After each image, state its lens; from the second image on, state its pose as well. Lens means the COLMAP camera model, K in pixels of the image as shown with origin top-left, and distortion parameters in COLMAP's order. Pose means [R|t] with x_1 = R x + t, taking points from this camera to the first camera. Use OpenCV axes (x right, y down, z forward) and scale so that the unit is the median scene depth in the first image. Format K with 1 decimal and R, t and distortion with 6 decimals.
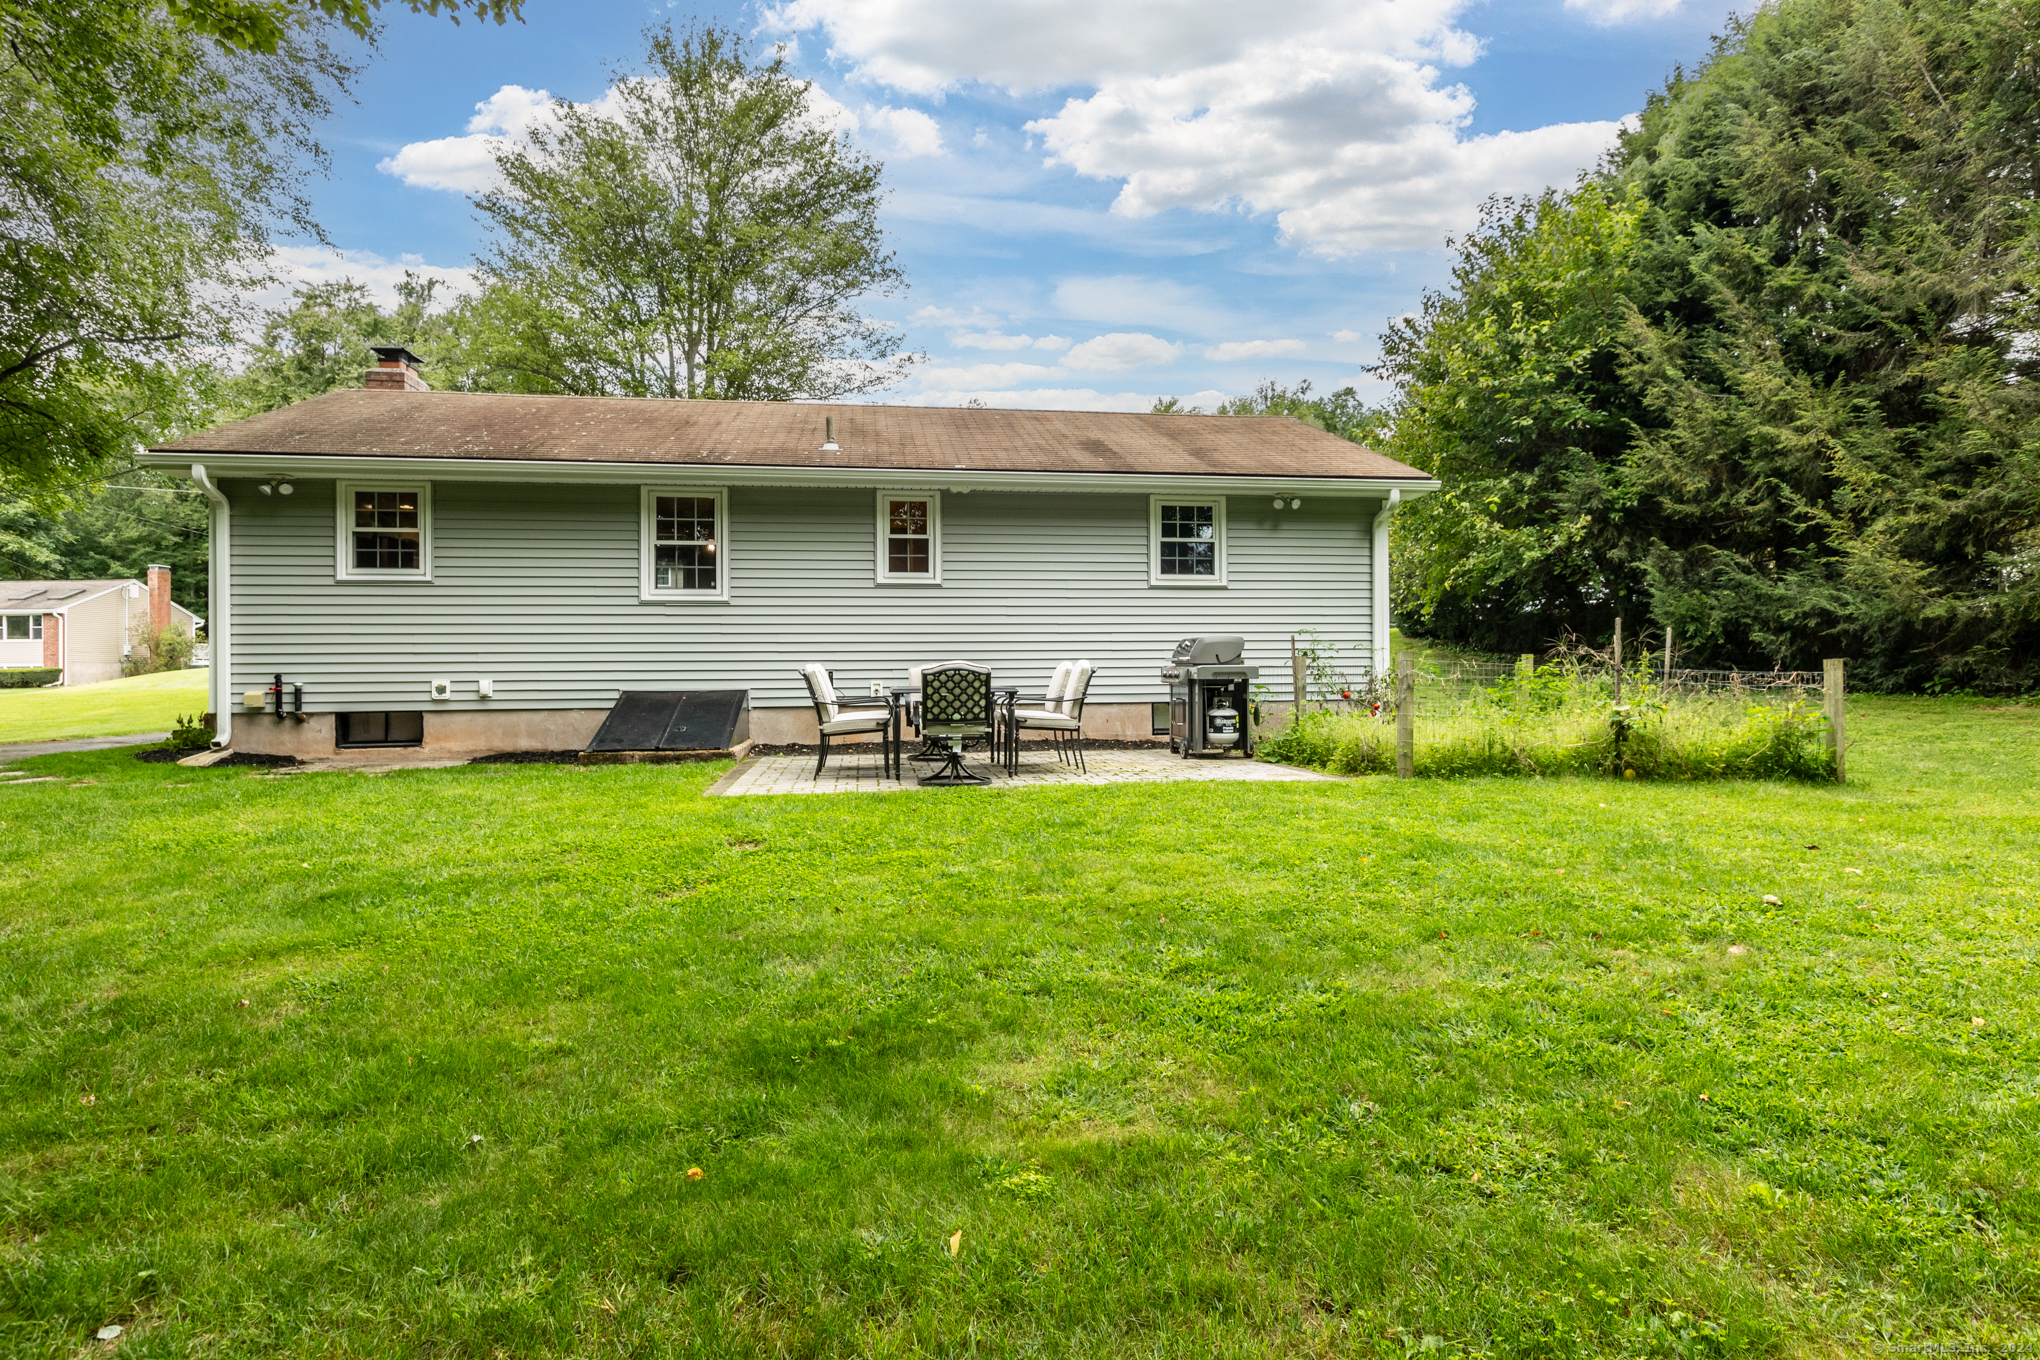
lens RADIAL K [[1071.2, 0, 1021.8], [0, 1071.2, 672.1], [0, 0, 1]] dist [0.000277, 0.000382]
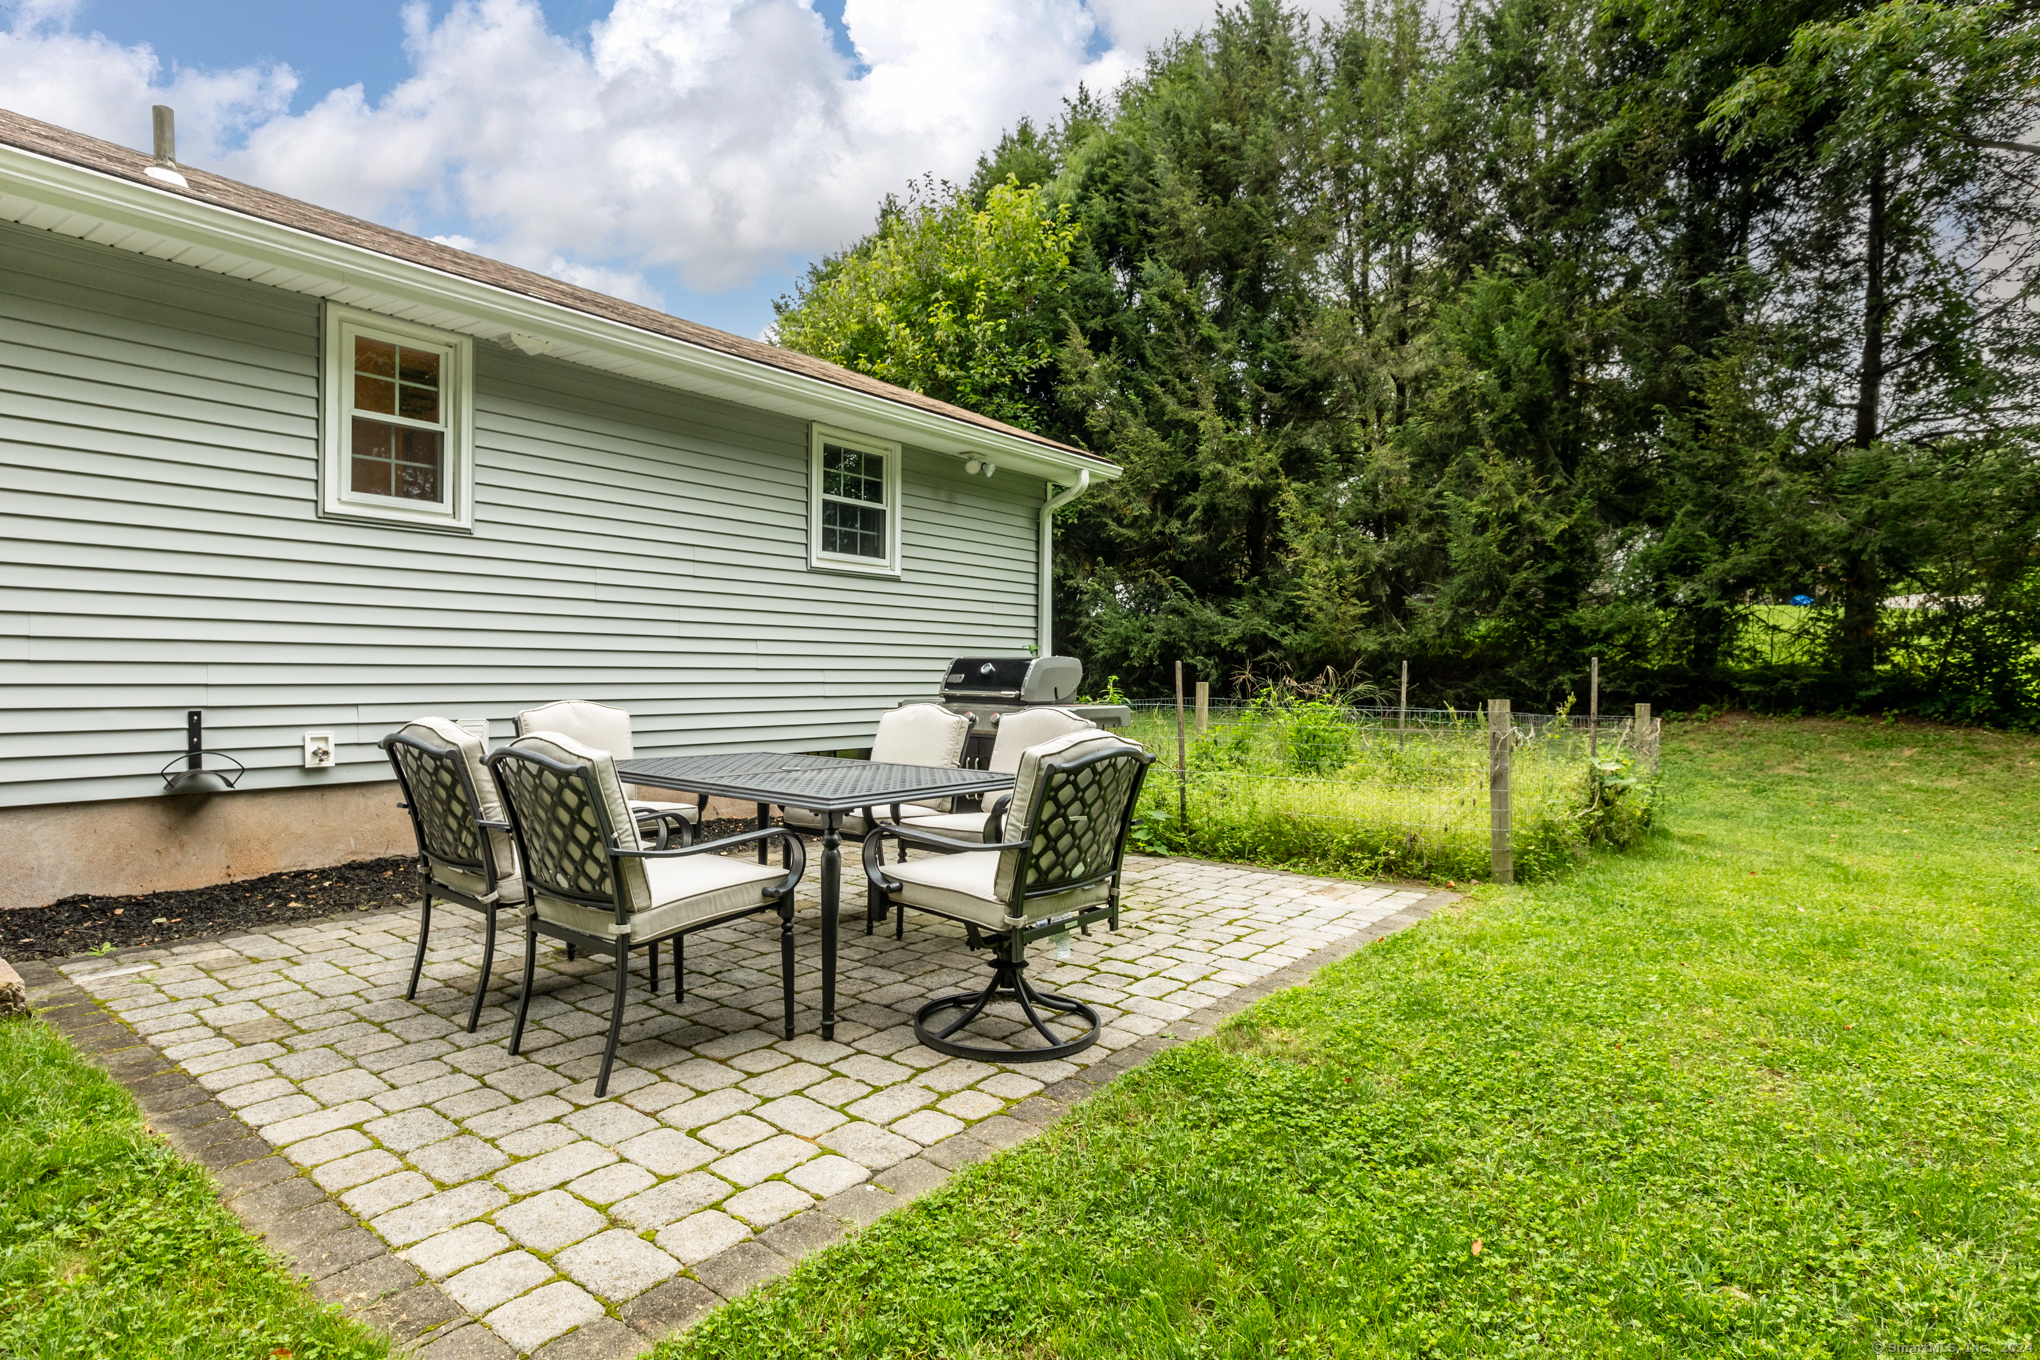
lens RADIAL K [[1071.2, 0, 1019.6], [0, 1071.2, 675.9], [0, 0, 1]] dist [0.000277, 0.000382]
pose [[0.739376, 0.013831, 0.673150, -0.208892], [-0.017712, 0.999843, -0.001088, -0.017637], [-0.673059, -0.011119, 0.739505, 0.442429]]
